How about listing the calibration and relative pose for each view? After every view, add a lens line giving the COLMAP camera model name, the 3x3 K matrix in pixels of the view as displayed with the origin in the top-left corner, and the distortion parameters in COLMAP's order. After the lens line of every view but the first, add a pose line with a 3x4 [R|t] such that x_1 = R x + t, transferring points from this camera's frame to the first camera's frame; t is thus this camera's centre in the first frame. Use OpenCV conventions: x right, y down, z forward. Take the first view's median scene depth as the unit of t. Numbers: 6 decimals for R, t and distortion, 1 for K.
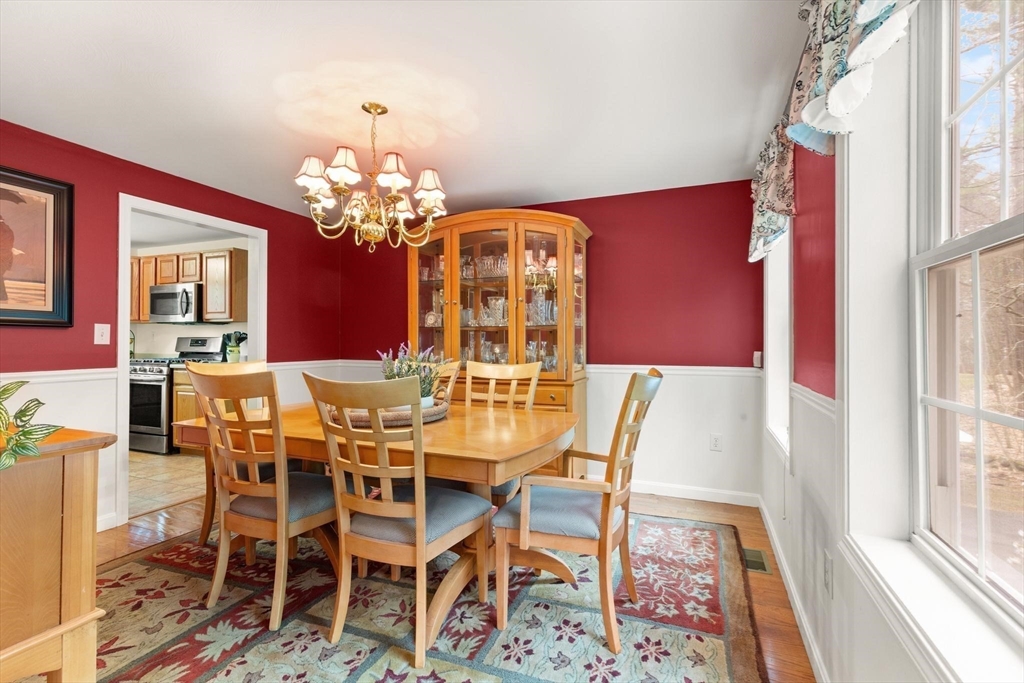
lens RADIAL K [[464.7, 0, 520.9], [0, 464.7, 339.9], [0, 0, 1]] dist [0.007873, 0.000019]
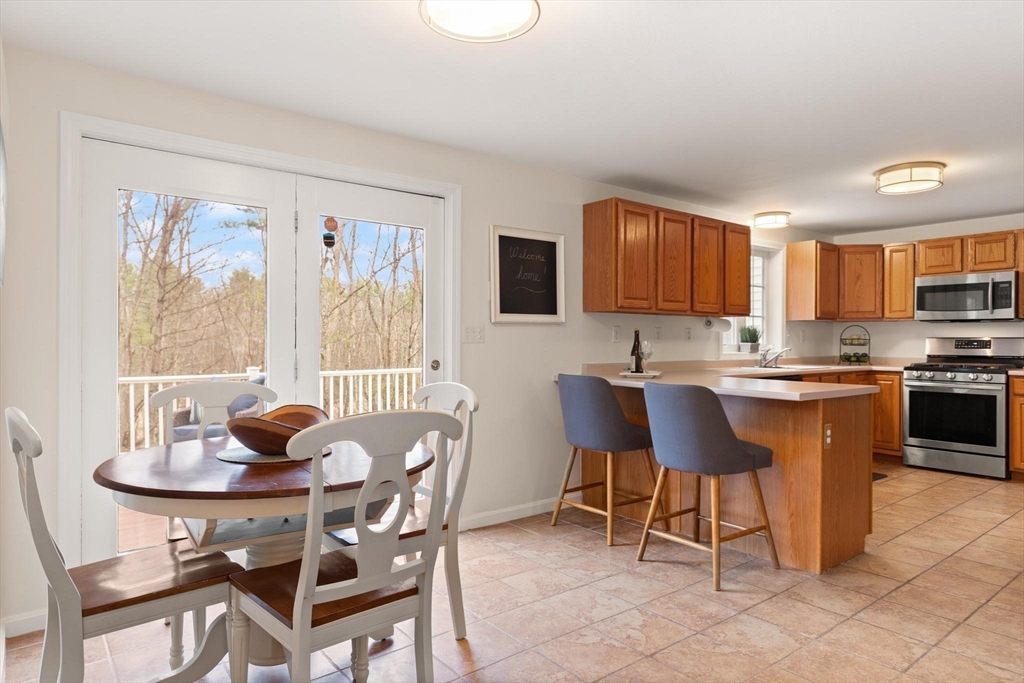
lens RADIAL K [[613.9, 0, 513.9], [0, 613.9, 341.6], [0, 0, 1]] dist [0.004829, -0.001532]
pose [[0.864874, -0.001475, -0.501986, -0.960906], [0.002699, 0.999995, 0.001712, -0.003354], [0.501981, -0.002836, 0.864874, -0.371241]]
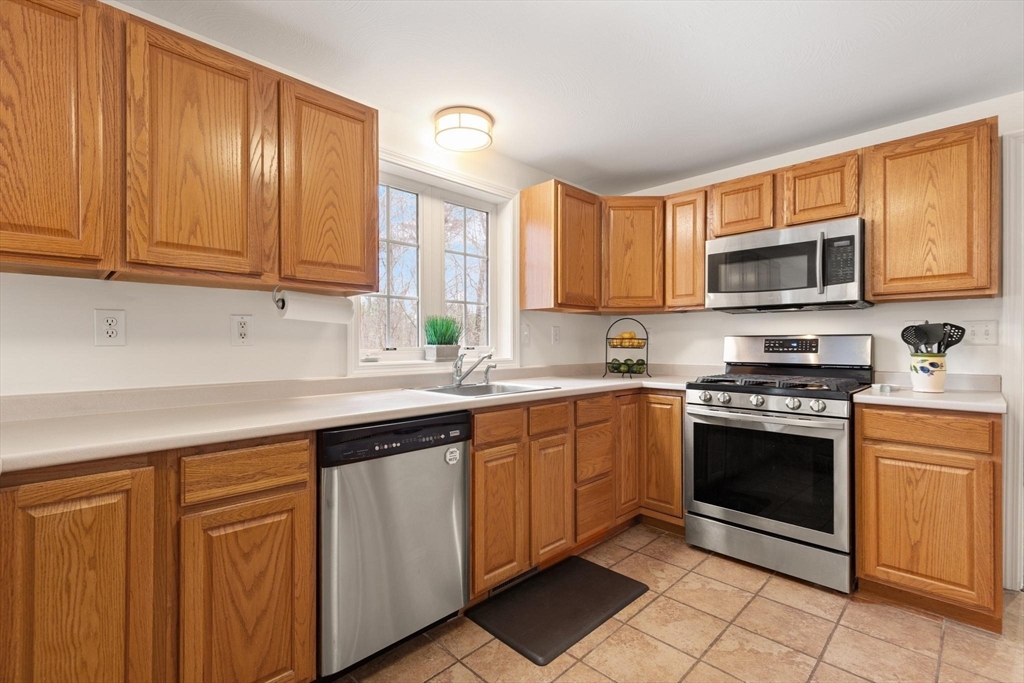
lens RADIAL K [[464.7, 0, 511.9], [0, 464.7, 344.2], [0, 0, 1]] dist [0.007873, 0.000019]
pose [[0.915326, -0.005157, -0.402681, -0.871132], [0.006237, 0.999980, 0.001370, 0.001466], [0.402666, -0.003765, 0.915339, 0.462023]]
